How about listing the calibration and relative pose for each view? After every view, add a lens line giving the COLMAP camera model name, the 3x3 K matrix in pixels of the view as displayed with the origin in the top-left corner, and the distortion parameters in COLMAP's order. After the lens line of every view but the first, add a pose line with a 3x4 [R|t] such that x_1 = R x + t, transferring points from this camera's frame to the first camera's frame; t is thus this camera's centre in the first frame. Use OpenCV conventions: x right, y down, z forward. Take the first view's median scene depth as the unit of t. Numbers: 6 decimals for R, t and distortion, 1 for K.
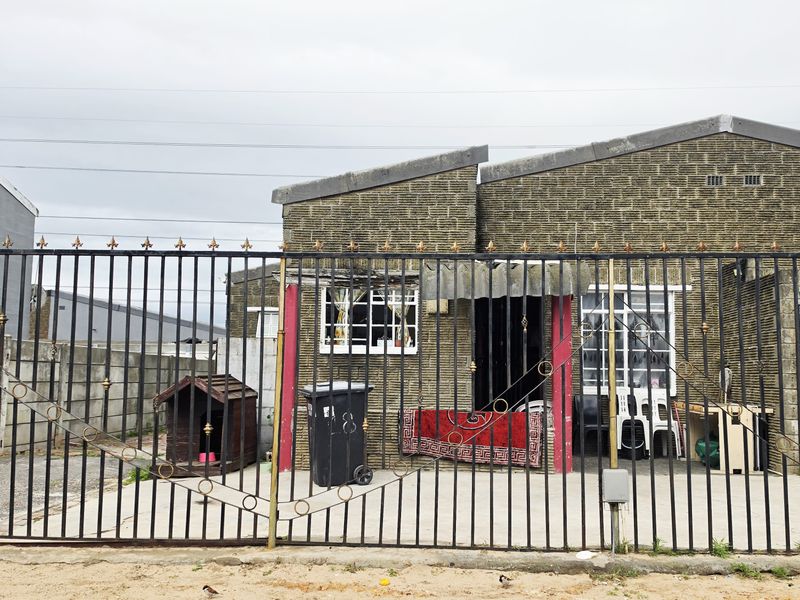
lens RADIAL K [[529.3, 0, 400.0], [0, 529.3, 300.0], [0, 0, 1]] dist [0.058980, -0.054036]
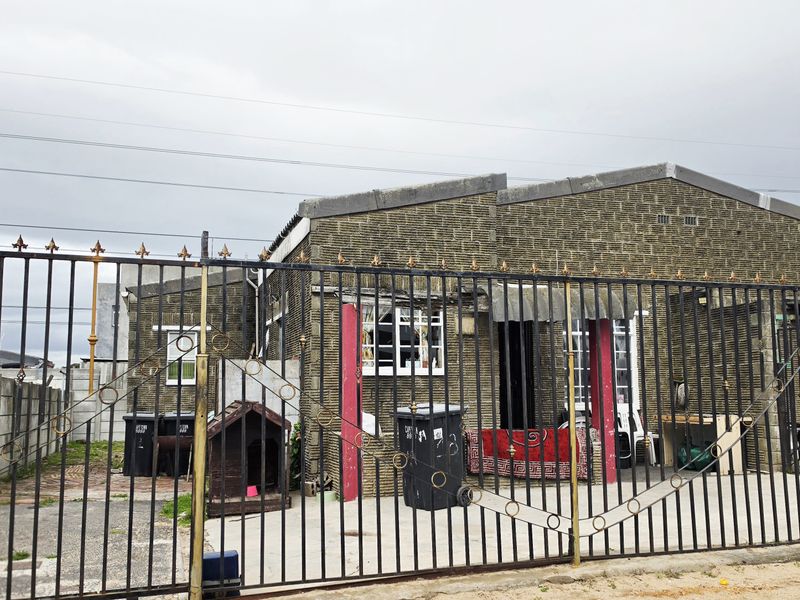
lens RADIAL K [[544.9, 0, 400.0], [0, 544.9, 309.7], [0, 0, 1]] dist [0.056775, -0.044808]
pose [[0.966258, 0.017913, 0.256953, -0.311842], [-0.013379, 0.999723, -0.019380, -0.000421], [-0.257229, 0.015288, 0.966230, 0.020162]]
